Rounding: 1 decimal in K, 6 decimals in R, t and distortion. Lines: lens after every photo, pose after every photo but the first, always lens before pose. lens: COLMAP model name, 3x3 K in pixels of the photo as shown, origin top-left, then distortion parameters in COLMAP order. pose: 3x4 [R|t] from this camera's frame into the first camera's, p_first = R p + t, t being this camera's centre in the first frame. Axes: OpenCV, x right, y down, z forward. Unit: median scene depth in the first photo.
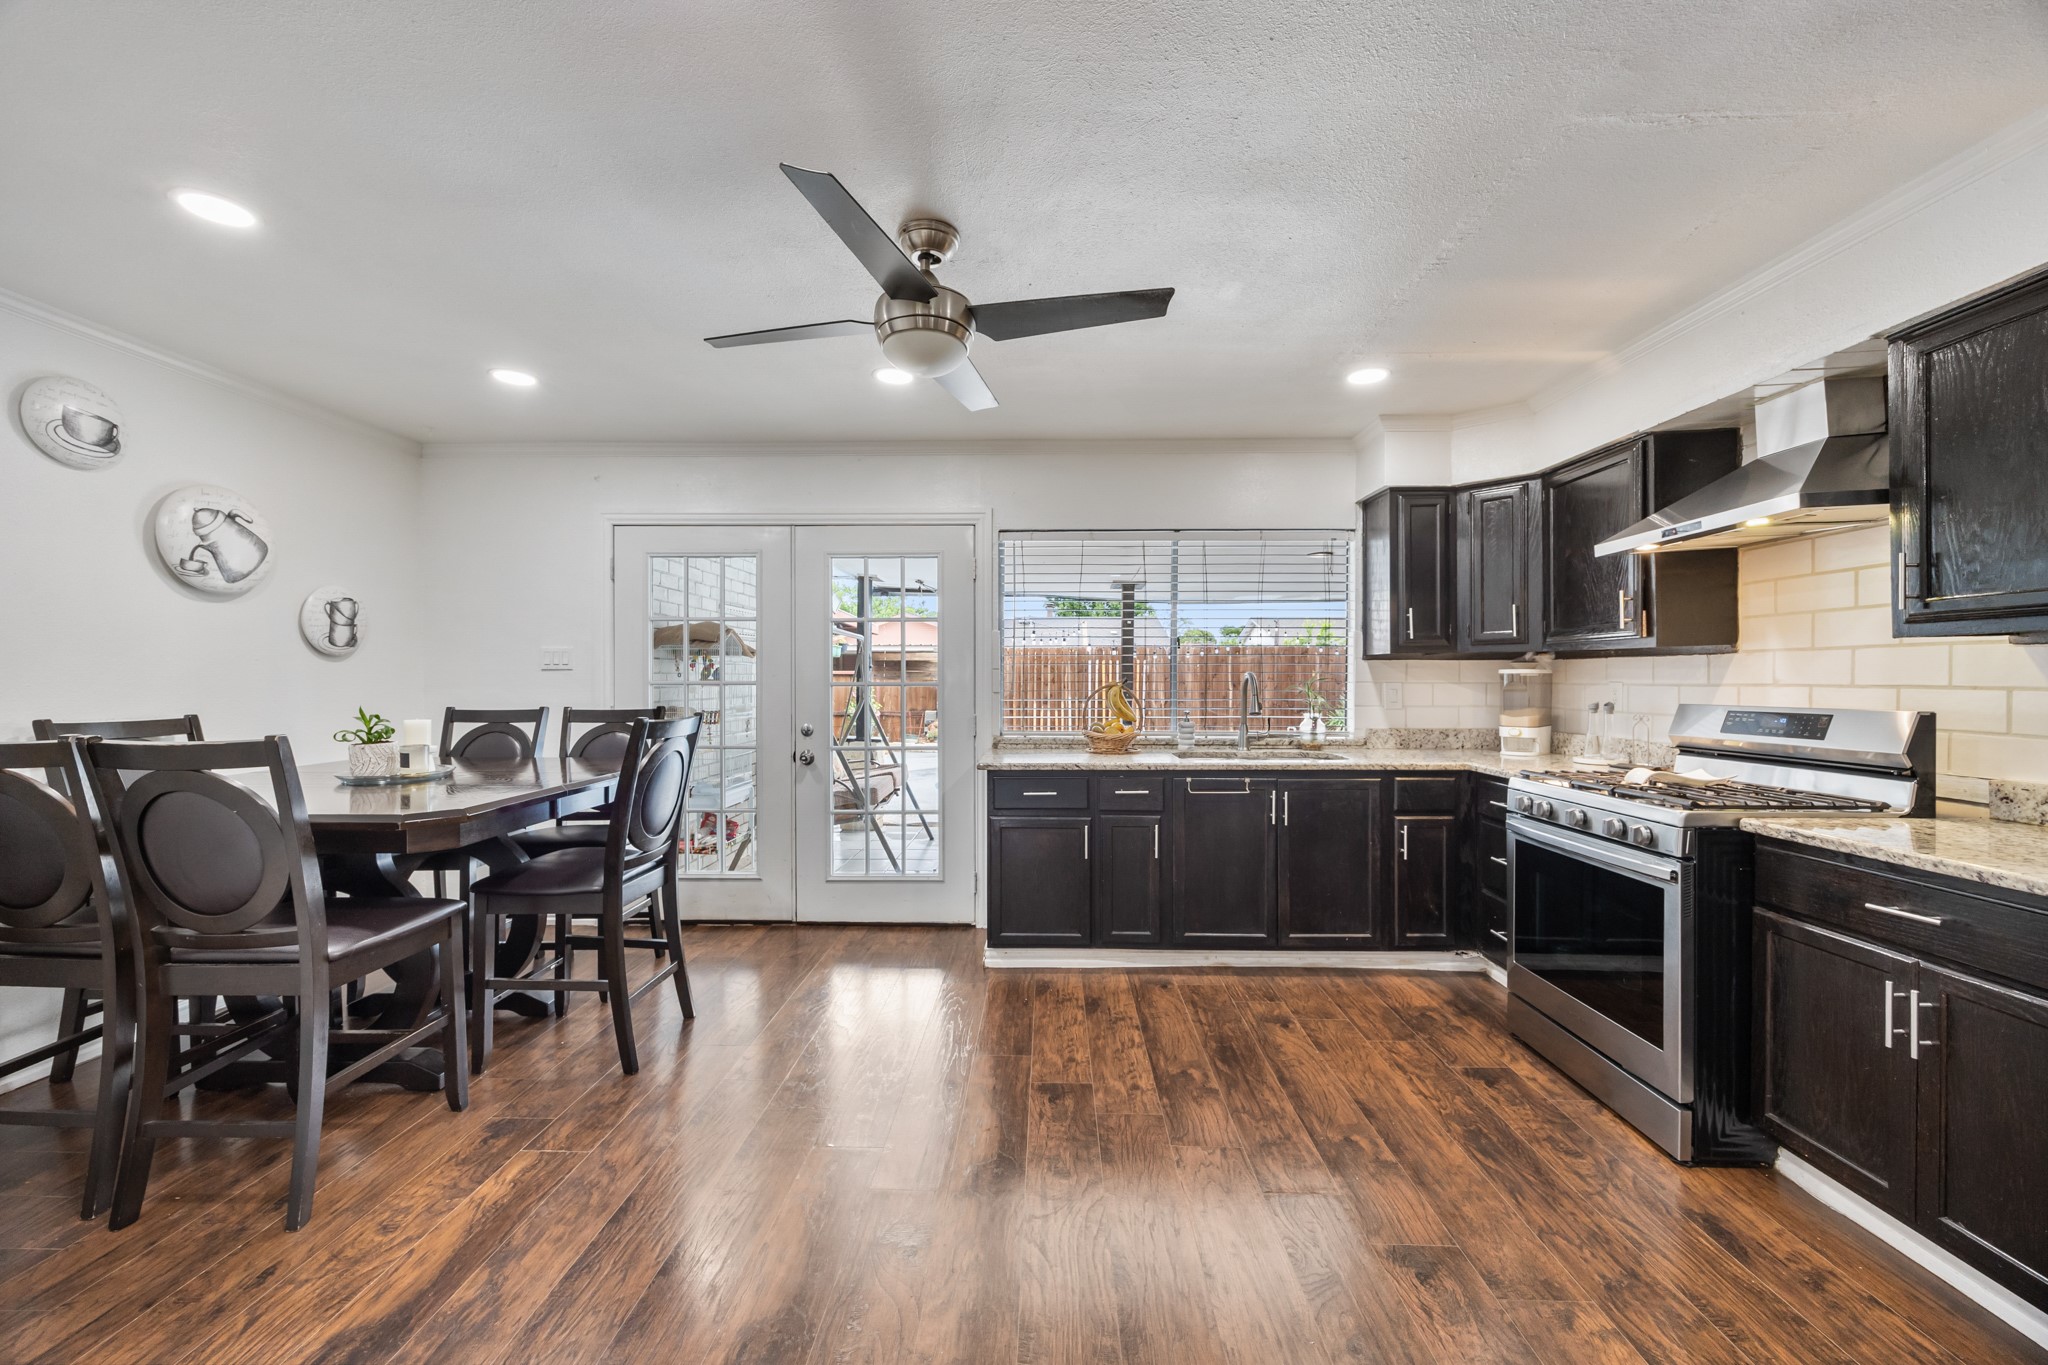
lens RADIAL K [[776.7, 0, 1028.4], [0, 776.7, 683.1], [0, 0, 1]] dist [-0.002368, -0.000016]
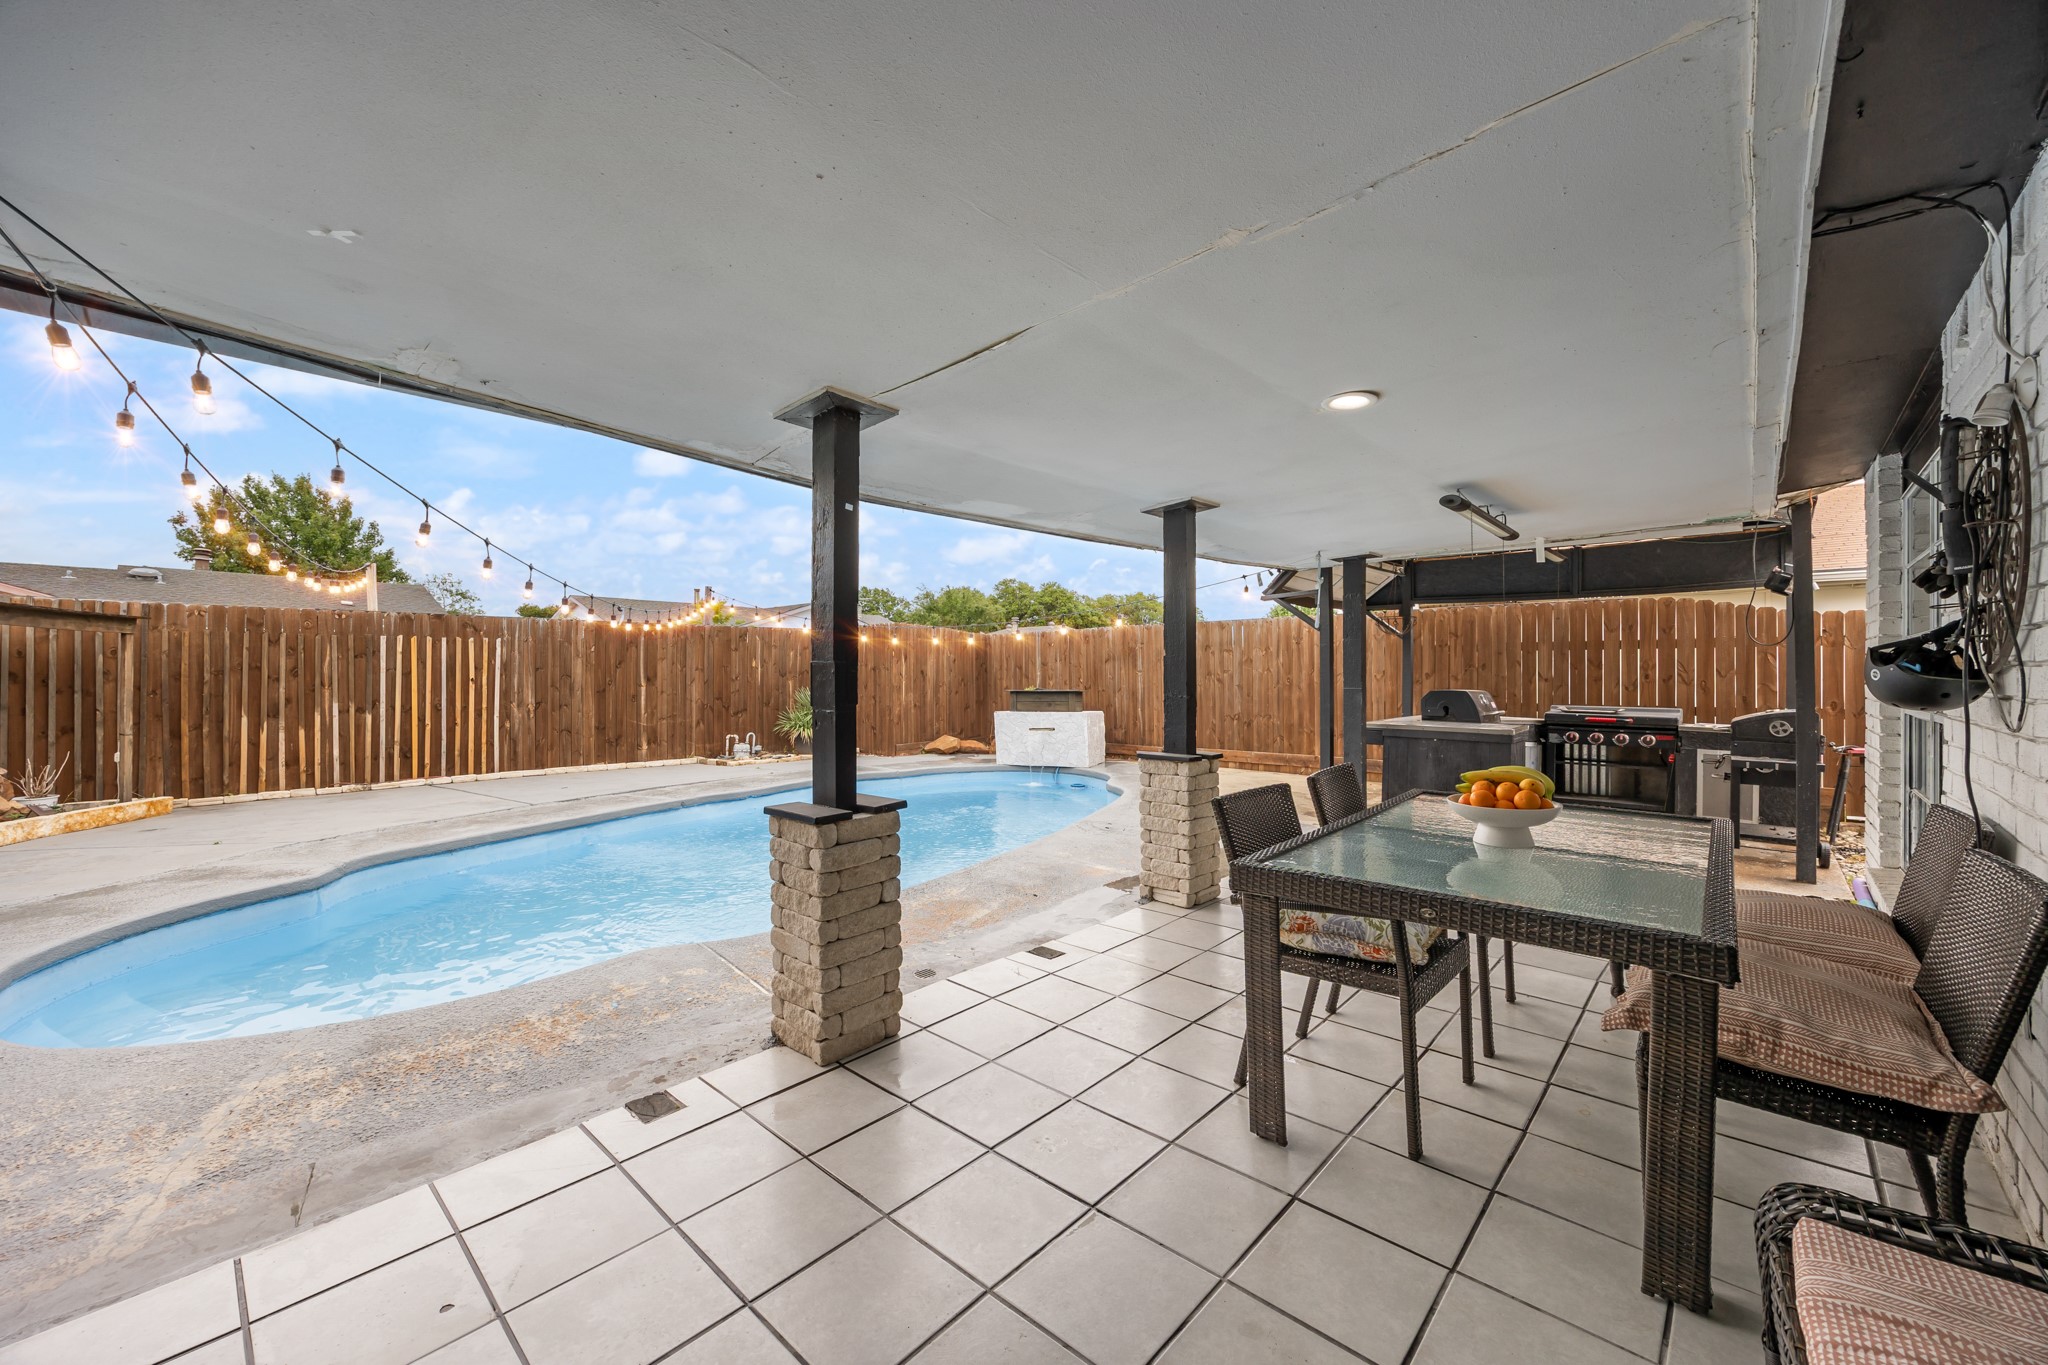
lens RADIAL K [[798.8, 0, 1033.0], [0, 798.8, 674.0], [0, 0, 1]] dist [0.000468, -0.000315]
pose [[0.657182, -0.001672, 0.753730, -0.245932], [0.004290, 0.999990, -0.001522, 0.004602], [-0.753720, 0.004234, 0.657182, 1.494257]]
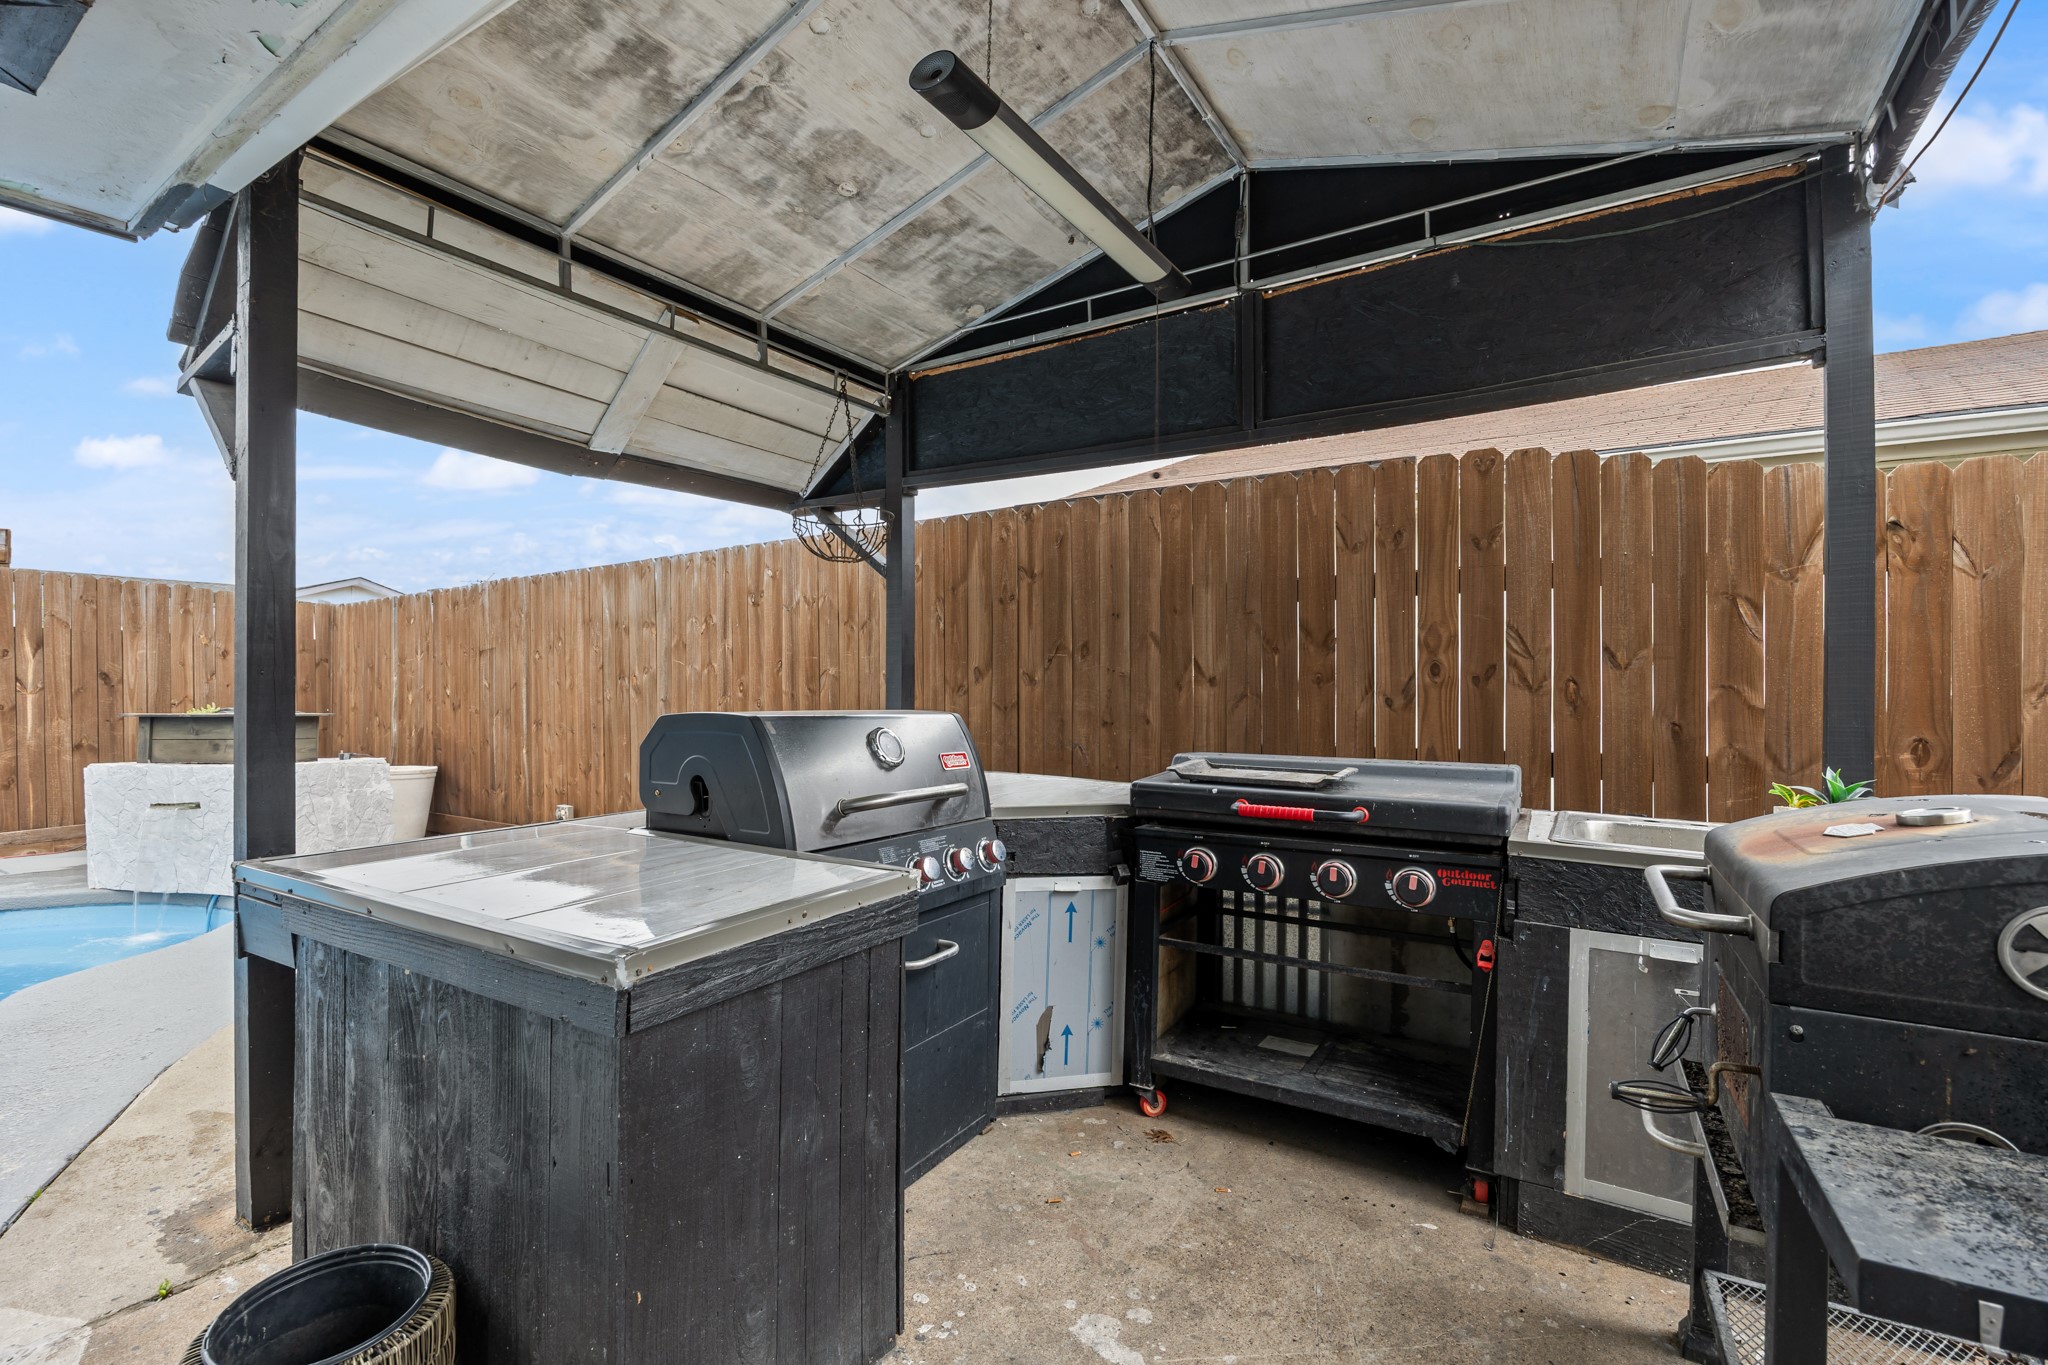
lens RADIAL K [[901.5, 0, 1024.0], [0, 901.5, 682.5], [0, 0, 1]] dist [-0.012023, 0.000168]
pose [[0.515557, -0.000714, 0.856855, 1.790086], [0.008579, 0.999954, -0.004329, 0.032787], [-0.856812, 0.009583, 0.515540, 1.562769]]
